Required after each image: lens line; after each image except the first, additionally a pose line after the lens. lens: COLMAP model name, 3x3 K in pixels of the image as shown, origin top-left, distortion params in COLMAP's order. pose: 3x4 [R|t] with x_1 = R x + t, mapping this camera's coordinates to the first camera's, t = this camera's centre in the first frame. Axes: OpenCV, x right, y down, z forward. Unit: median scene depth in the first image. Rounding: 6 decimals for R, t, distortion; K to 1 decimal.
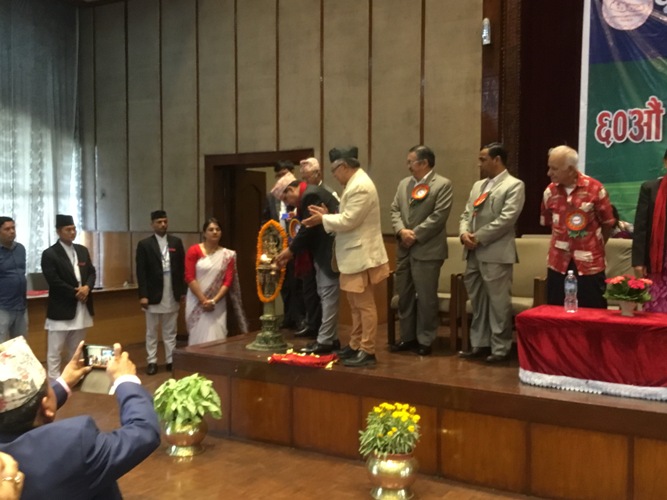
lens RADIAL K [[722.8, 0, 334.8], [0, 722.8, 242.9], [0, 0, 1]] dist [0.142164, -0.313259]
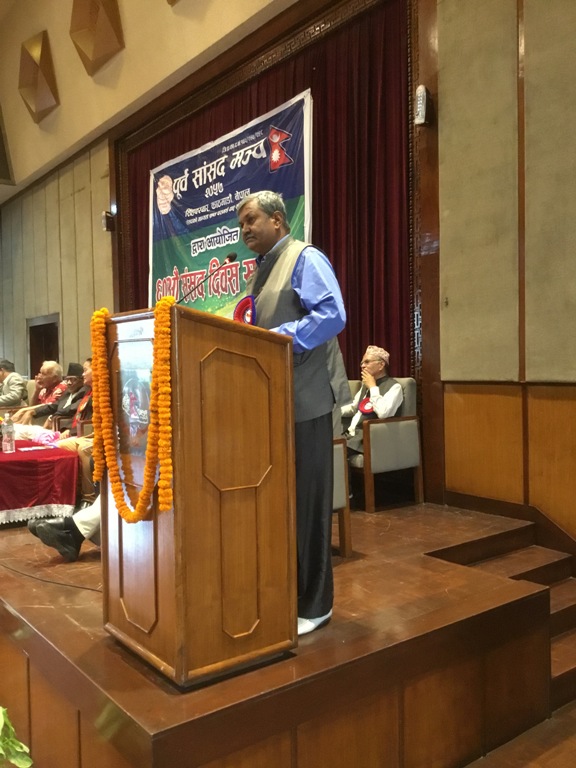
lens RADIAL K [[689.6, 0, 291.6], [0, 689.6, 383.6], [0, 0, 1]] dist [0.141732, -0.298159]
pose [[0.932053, -0.007885, -0.362236, 1.024400], [0.007900, 0.999968, -0.001439, 0.006260], [0.362236, -0.001520, 0.932085, -0.044346]]
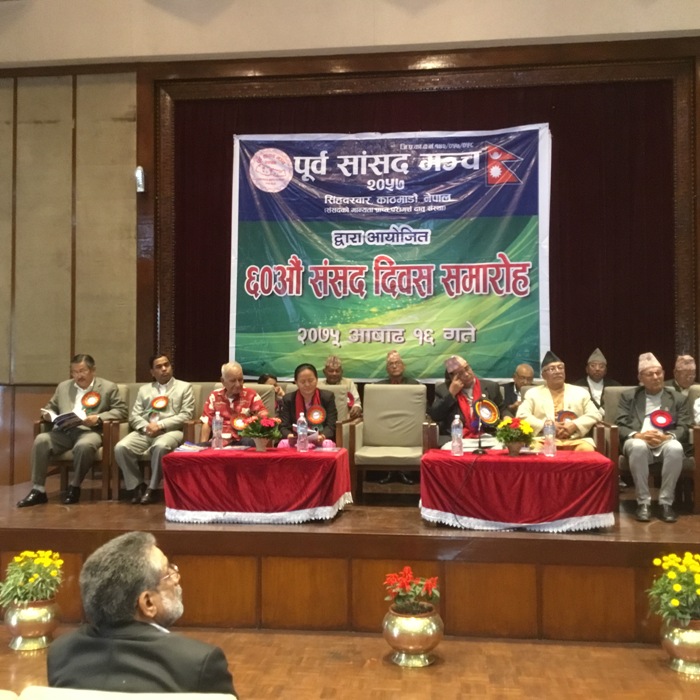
lens RADIAL K [[842.2, 0, 350.7], [0, 842.2, 346.5], [0, 0, 1]] dist [0.117570, -0.222737]
pose [[0.911499, 0.009623, 0.411189, -0.006187], [0.015178, 0.998258, -0.057008, 0.010083], [-0.411022, 0.058204, 0.909766, -0.168747]]
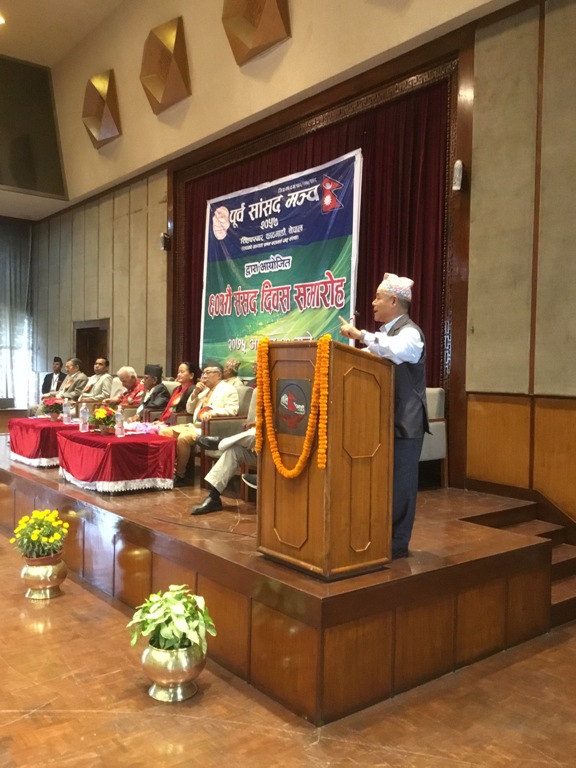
lens RADIAL K [[687.1, 0, 291.9], [0, 687.1, 384.5], [0, 0, 1]] dist [0.135023, -0.277595]
pose [[0.938134, 0.022610, -0.345534, 1.008462], [-0.026014, 0.999648, -0.005217, 0.005249], [0.345294, 0.013883, 0.938392, -0.249692]]
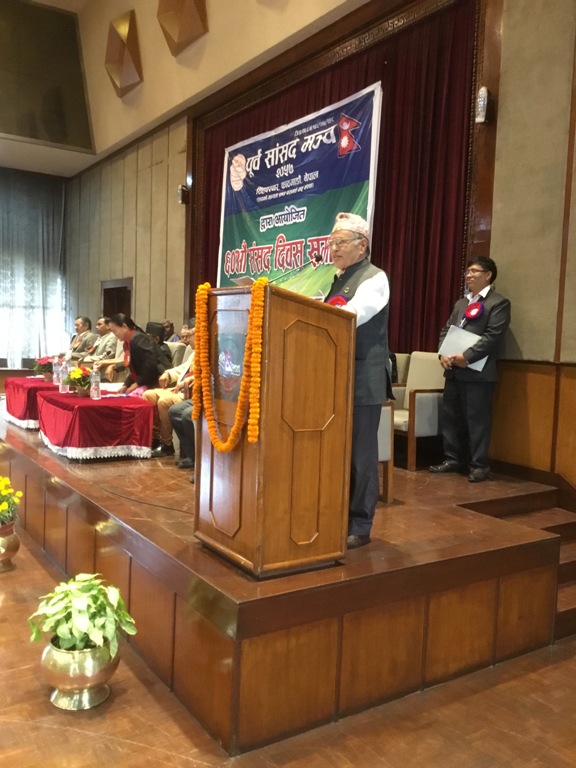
lens RADIAL K [[687.1, 0, 291.9], [0, 687.1, 384.5], [0, 0, 1]] dist [0.135023, -0.277595]
pose [[0.903065, 0.061074, -0.425139, 1.048833], [-0.047507, 0.997968, 0.042453, 0.010389], [0.426868, -0.018141, 0.904132, -0.129334]]
